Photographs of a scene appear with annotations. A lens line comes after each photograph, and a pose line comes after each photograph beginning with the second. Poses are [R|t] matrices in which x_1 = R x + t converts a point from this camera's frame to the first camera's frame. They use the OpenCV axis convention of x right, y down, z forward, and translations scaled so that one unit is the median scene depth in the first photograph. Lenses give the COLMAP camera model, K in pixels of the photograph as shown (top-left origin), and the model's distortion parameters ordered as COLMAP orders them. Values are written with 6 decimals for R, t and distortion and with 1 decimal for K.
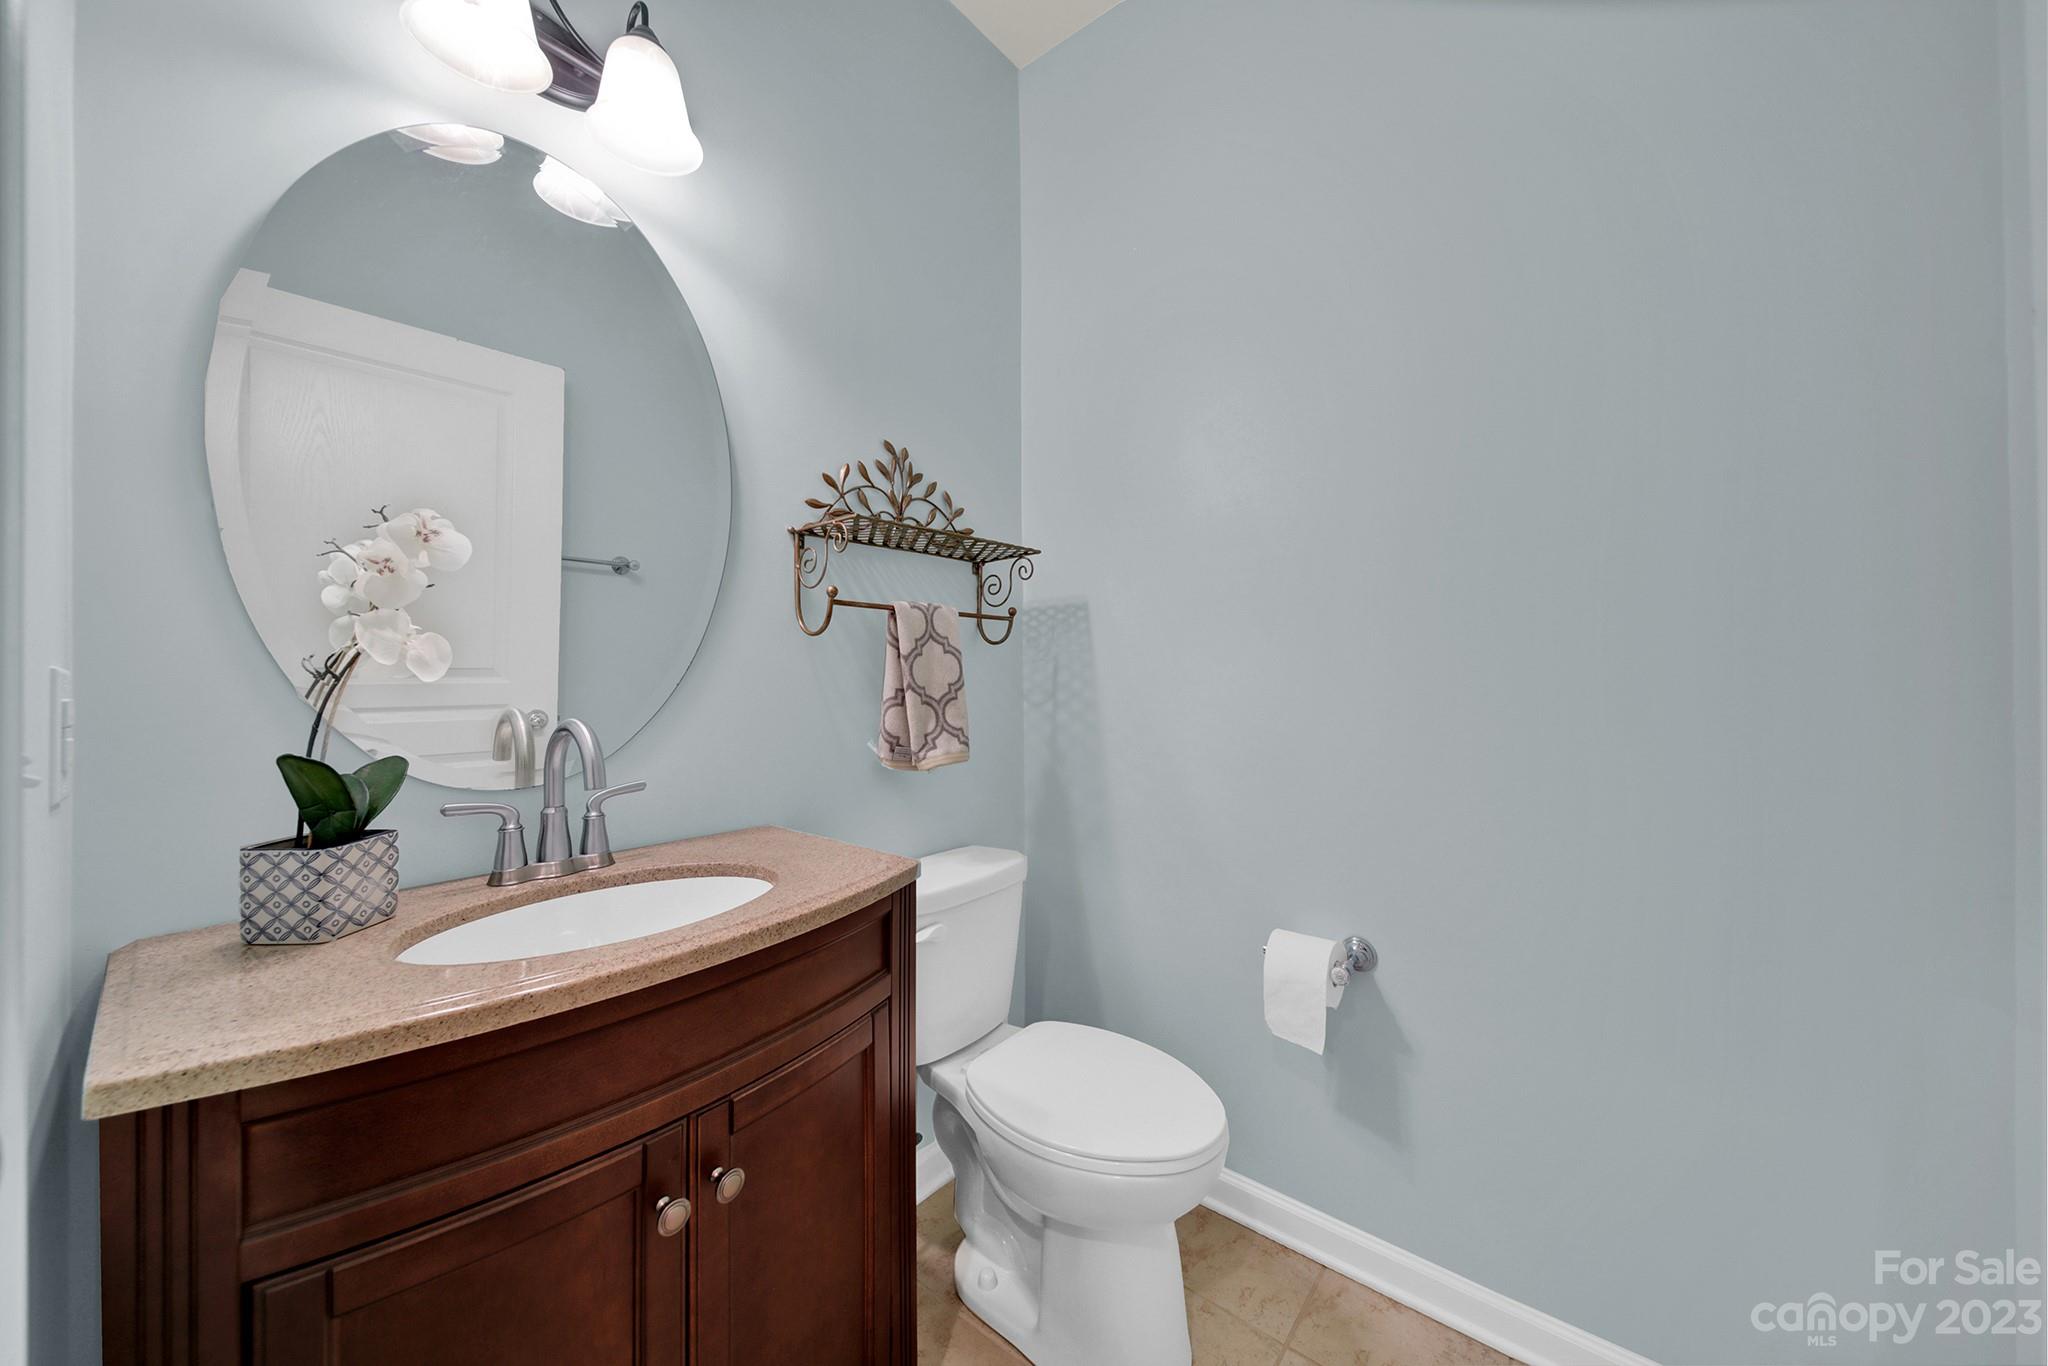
lens RADIAL K [[736.0, 0, 1024.4], [0, 736.0, 635.1], [0, 0, 1]] dist [-0.002557, -0.000471]
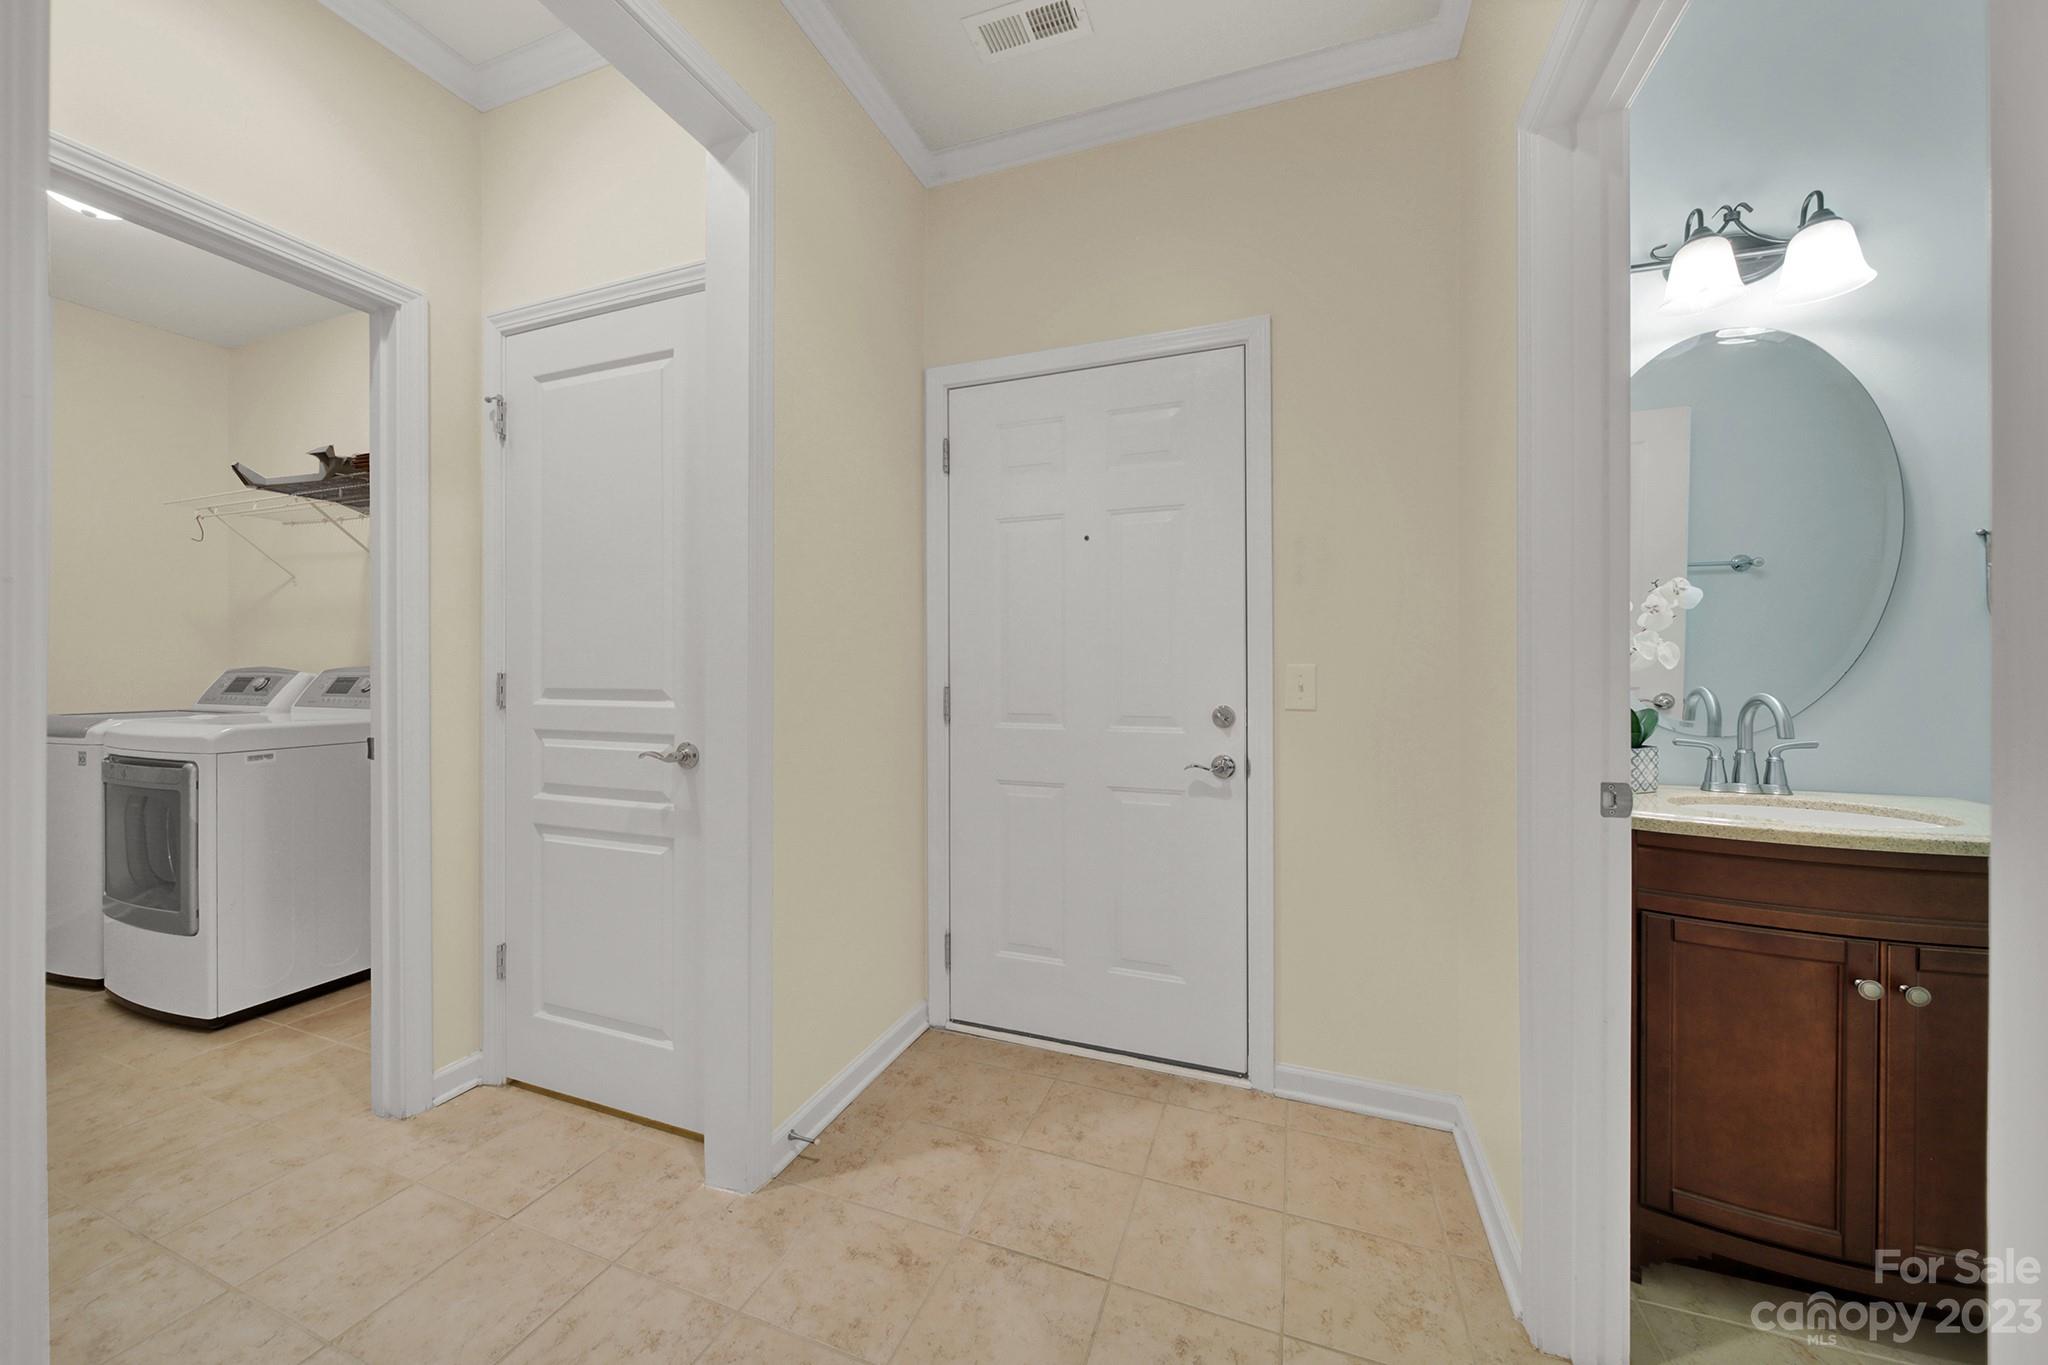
lens RADIAL K [[738.9, 0, 1025.3], [0, 738.9, 673.6], [0, 0, 1]] dist [-0.000520, -0.000393]
pose [[0.342985, 0.021688, -0.939090, 0.325016], [0.048302, 0.998004, 0.040690, -0.069463], [0.938098, -0.059316, 0.341253, -1.020266]]
